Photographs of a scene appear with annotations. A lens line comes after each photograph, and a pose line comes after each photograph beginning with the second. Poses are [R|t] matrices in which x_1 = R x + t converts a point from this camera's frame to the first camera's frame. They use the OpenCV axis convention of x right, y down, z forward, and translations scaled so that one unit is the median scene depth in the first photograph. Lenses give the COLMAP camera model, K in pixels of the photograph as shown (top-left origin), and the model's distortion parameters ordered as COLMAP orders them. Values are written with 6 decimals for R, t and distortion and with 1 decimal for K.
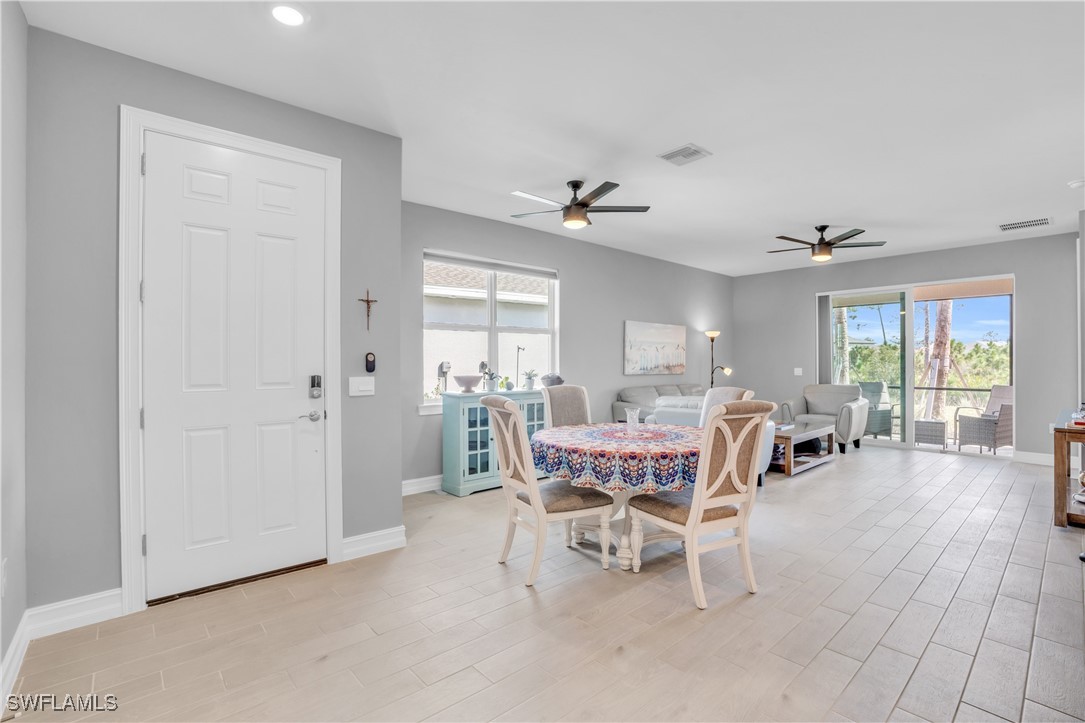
lens RADIAL K [[498.8, 0, 542.5], [0, 498.8, 361.5], [0, 0, 1]] dist [-0.064572, 0.025634]
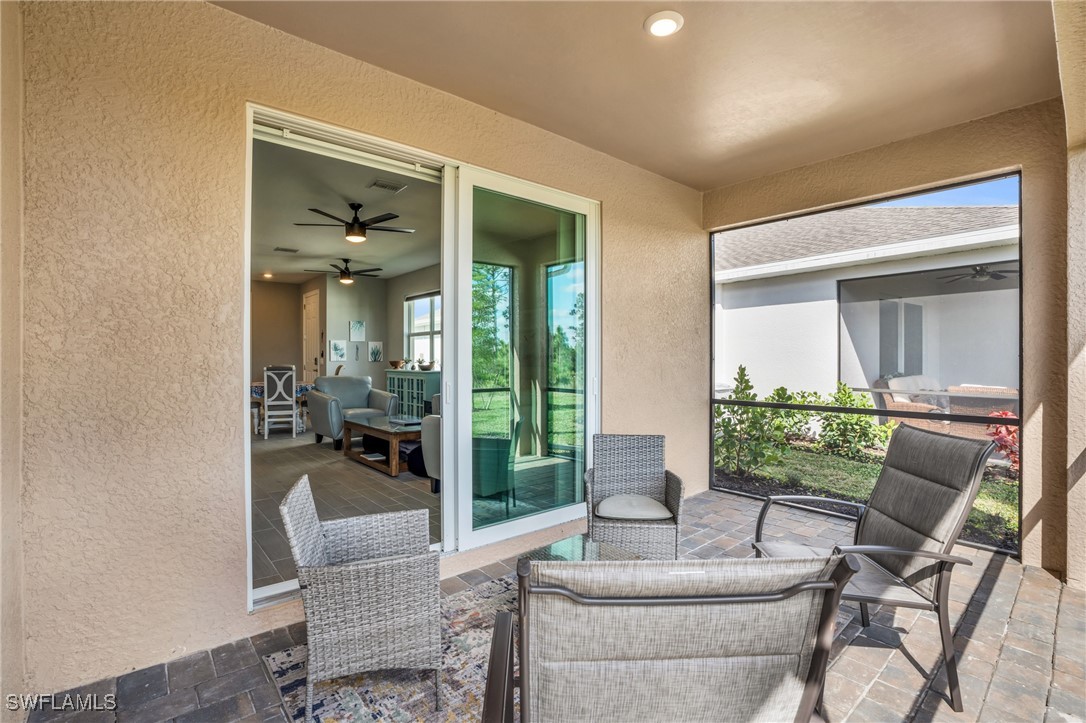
lens RADIAL K [[500.8, 0, 543.0], [0, 500.8, 361.5], [0, 0, 1]] dist [-0.063081, 0.000077]
pose [[-0.015654, 0.007509, -0.999849, 1.338956], [0.001297, 0.999971, 0.007489, 0.013928], [0.999877, -0.001180, -0.015664, 1.220835]]
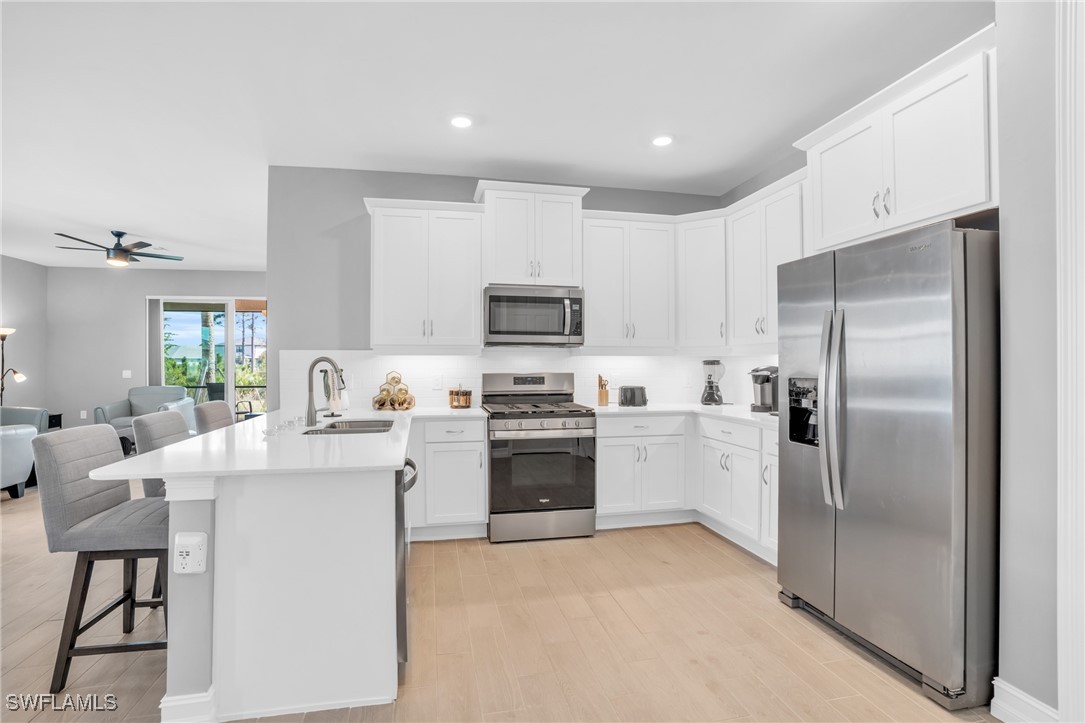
lens RADIAL K [[506.2, 0, 533.5], [0, 506.2, 363.6], [0, 0, 1]] dist [-0.066779, 0.025612]
pose [[0.503450, 0.000774, 0.864024, 0.112575], [-0.001069, 0.999999, -0.000273, -0.001133], [-0.864024, -0.000786, 0.503450, -0.240065]]
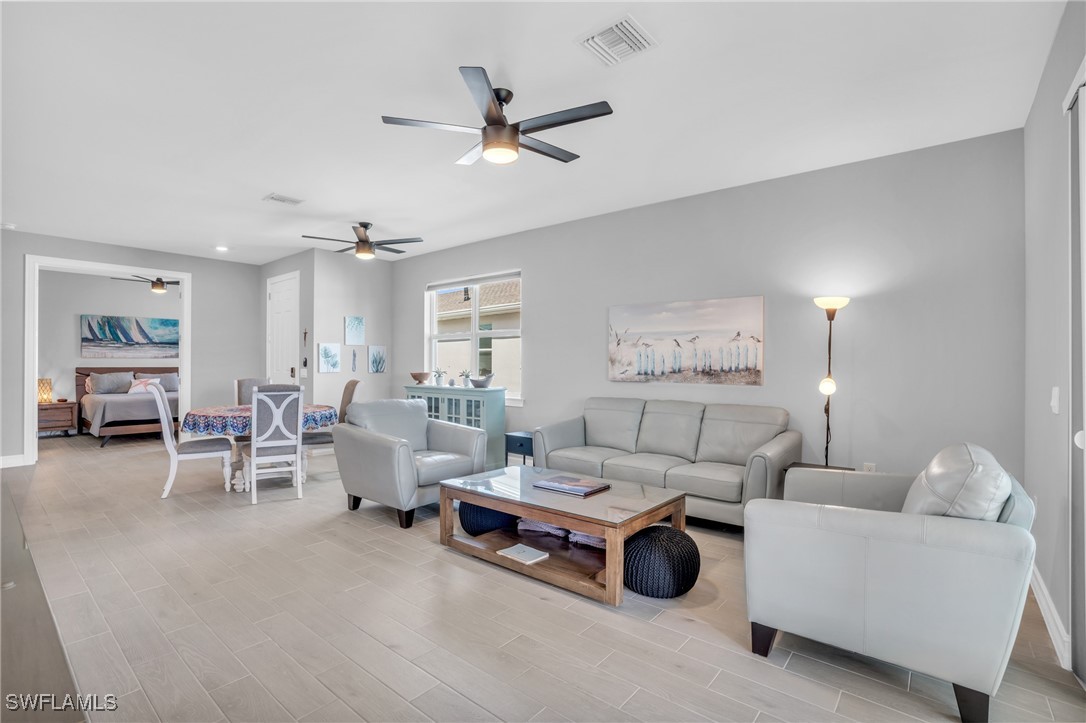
lens RADIAL K [[487.0, 0, 536.9], [0, 487.0, 365.9], [0, 0, 1]] dist [-0.095294, 0.032540]
pose [[0.163780, 0.005912, -0.986479, 0.933195], [-0.003329, 0.999980, 0.005441, 0.001677], [0.986491, 0.002393, 0.163796, 0.843877]]
